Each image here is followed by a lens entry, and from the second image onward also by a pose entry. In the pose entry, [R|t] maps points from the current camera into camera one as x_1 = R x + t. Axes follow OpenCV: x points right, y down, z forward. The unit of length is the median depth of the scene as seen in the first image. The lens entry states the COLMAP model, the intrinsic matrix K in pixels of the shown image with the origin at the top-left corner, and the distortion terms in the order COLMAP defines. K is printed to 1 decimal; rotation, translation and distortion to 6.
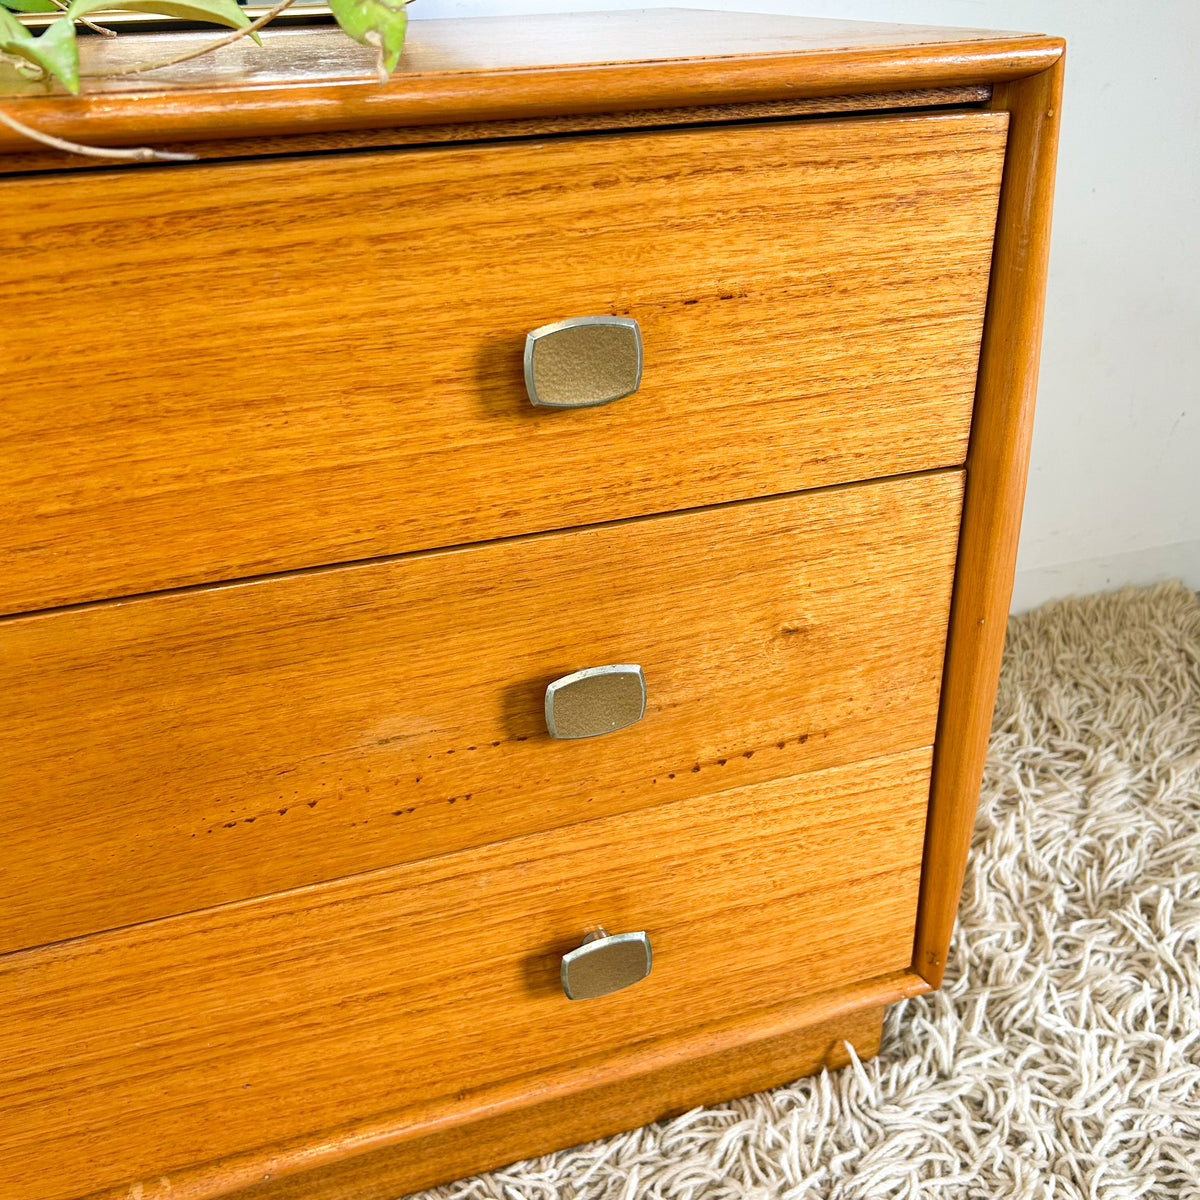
lens RADIAL K [[1243.9, 0, 588.9], [0, 1243.9, 602.7], [0, 0, 1]] dist [0.013400, 0.000000]
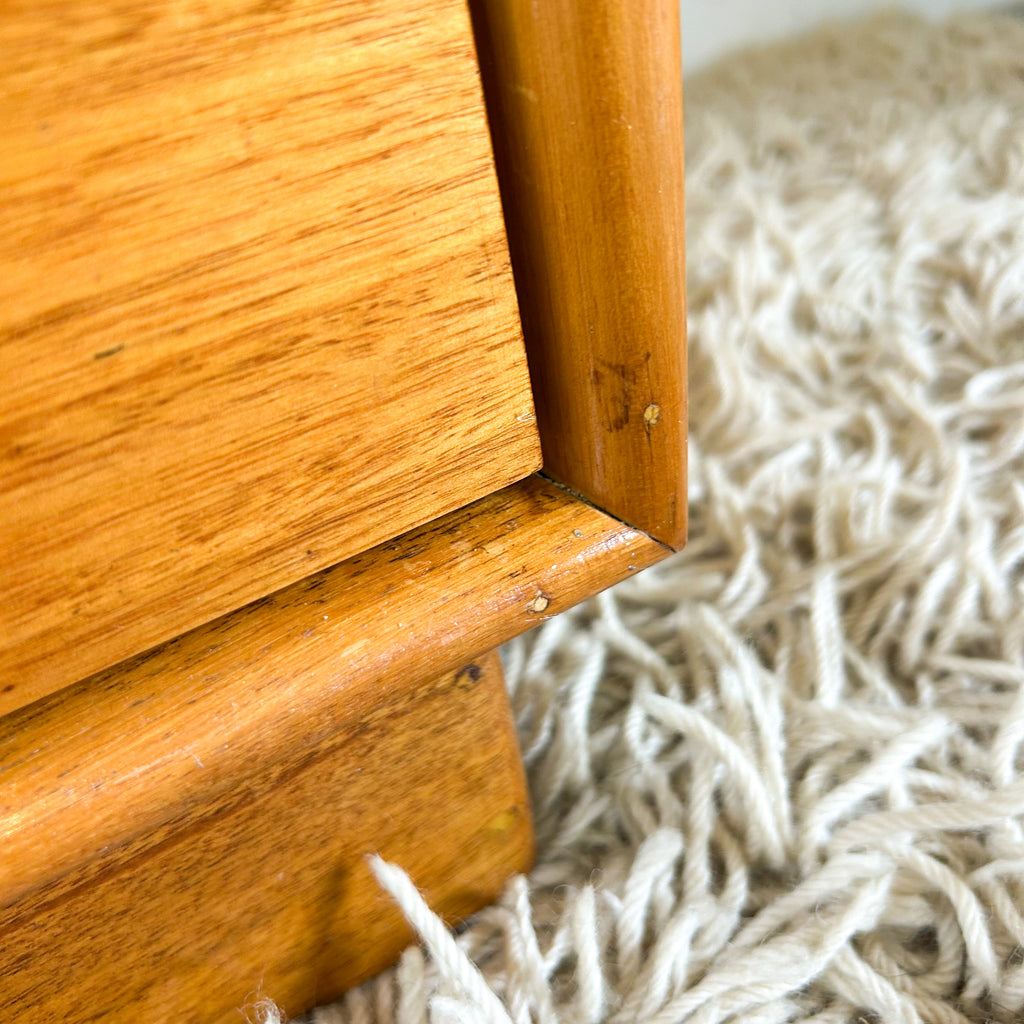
lens RADIAL K [[1061.5, 0, 505.7], [0, 1061.5, 513.7], [0, 0, 1]] dist [0.013400, 0.000000]
pose [[0.960513, -0.235833, 0.147641, 0.209174], [0.230673, 0.971673, 0.051401, 0.272488], [-0.155580, -0.015314, 0.987705, 0.766819]]
